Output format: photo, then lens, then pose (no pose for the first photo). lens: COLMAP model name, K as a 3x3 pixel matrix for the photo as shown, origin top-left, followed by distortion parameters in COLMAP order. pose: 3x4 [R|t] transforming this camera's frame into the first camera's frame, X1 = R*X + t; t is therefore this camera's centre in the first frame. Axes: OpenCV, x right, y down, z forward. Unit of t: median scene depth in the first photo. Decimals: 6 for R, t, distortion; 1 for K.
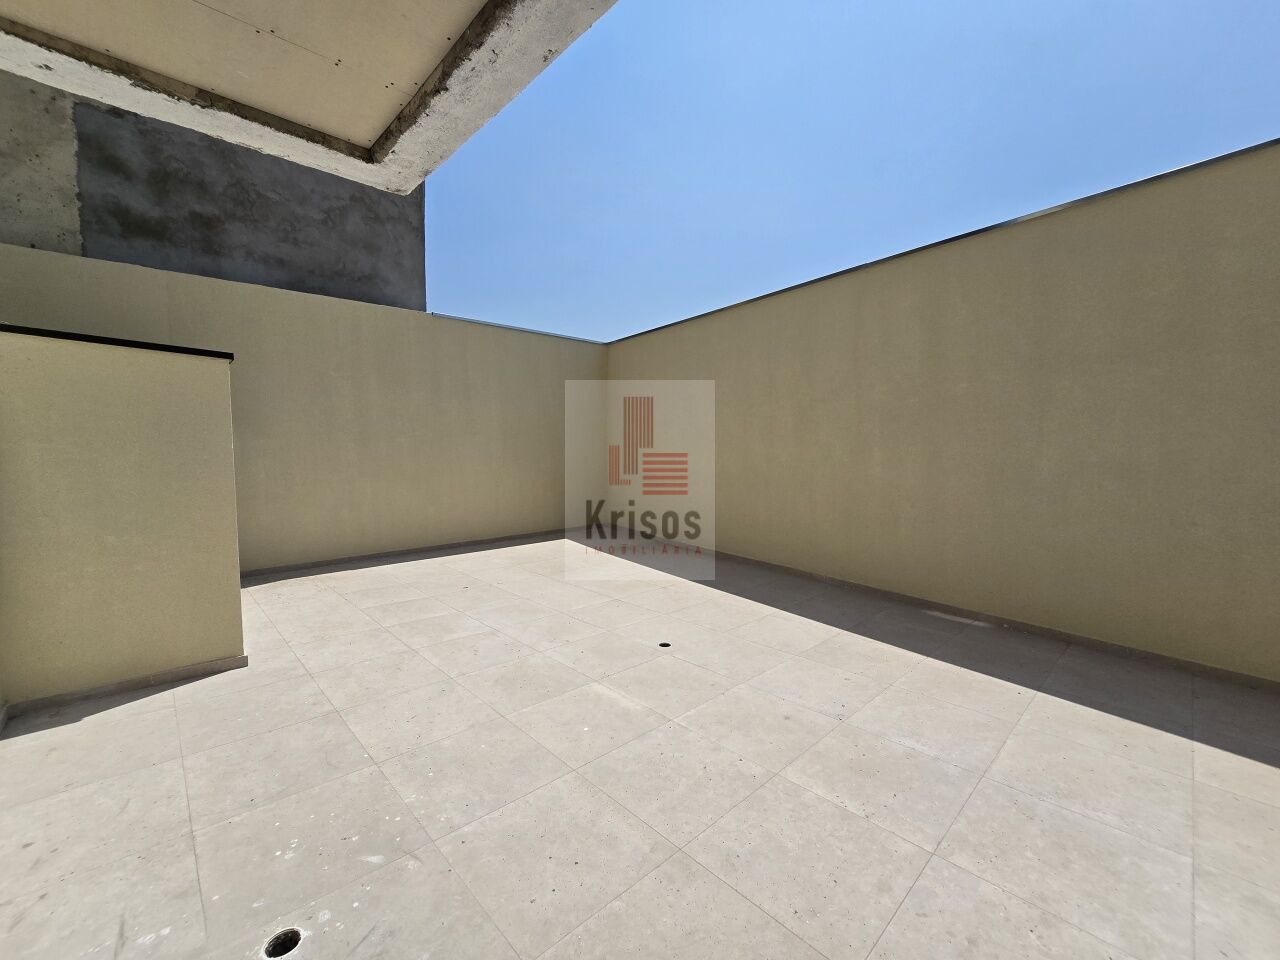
lens RADIAL K [[528.1, 0, 640.0], [0, 528.1, 480.0], [0, 0, 1]] dist [0.000809, -0.000153]
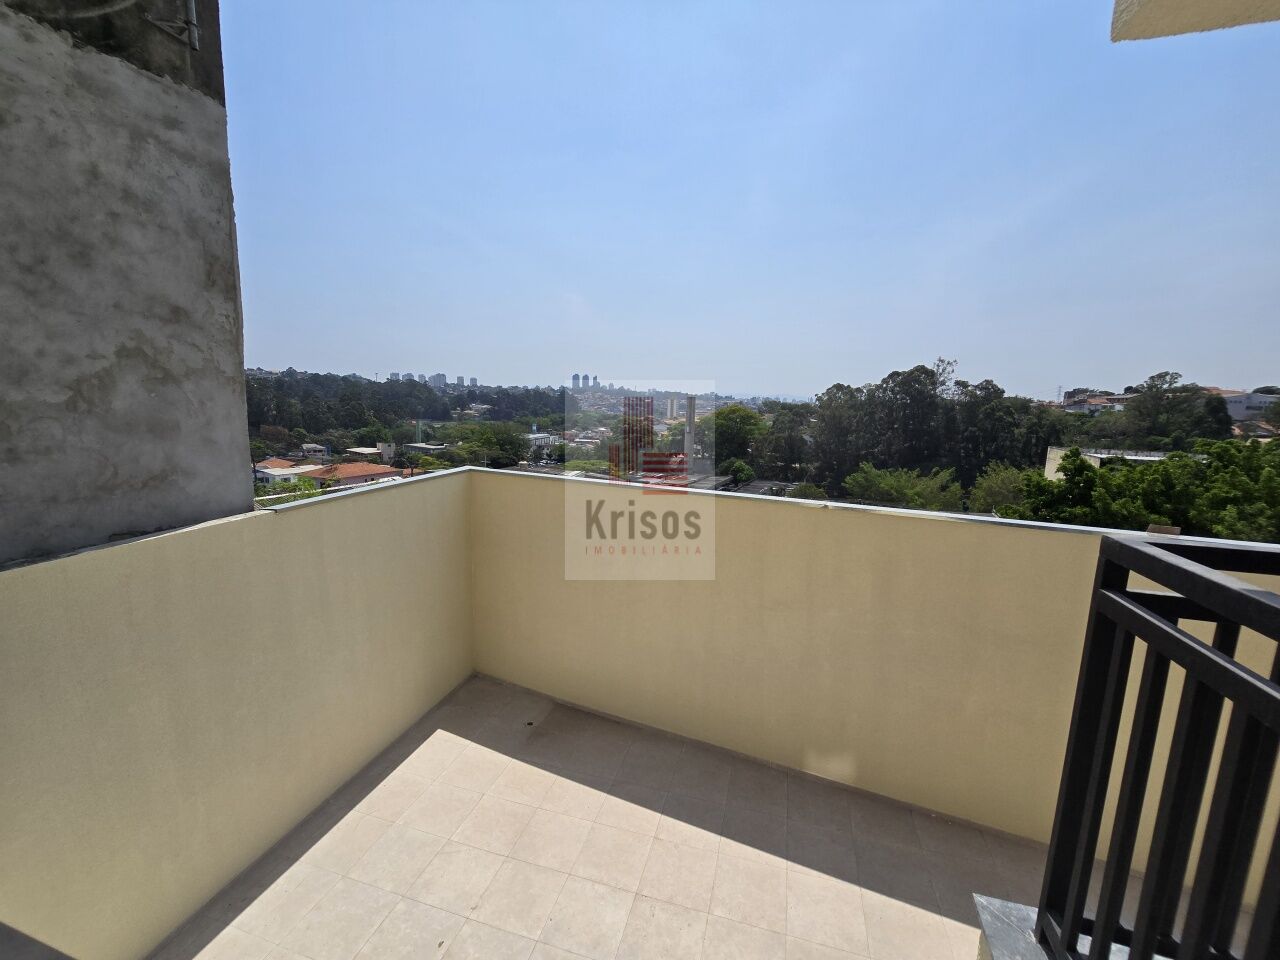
lens RADIAL K [[525.5, 0, 641.1], [0, 525.5, 483.4], [0, 0, 1]] dist [-0.002543, 0.000070]
pose [[0.860738, -0.056470, 0.505906, -0.356344], [0.008907, 0.995347, 0.095948, -0.444300], [-0.508970, -0.078080, 0.857236, 0.209749]]
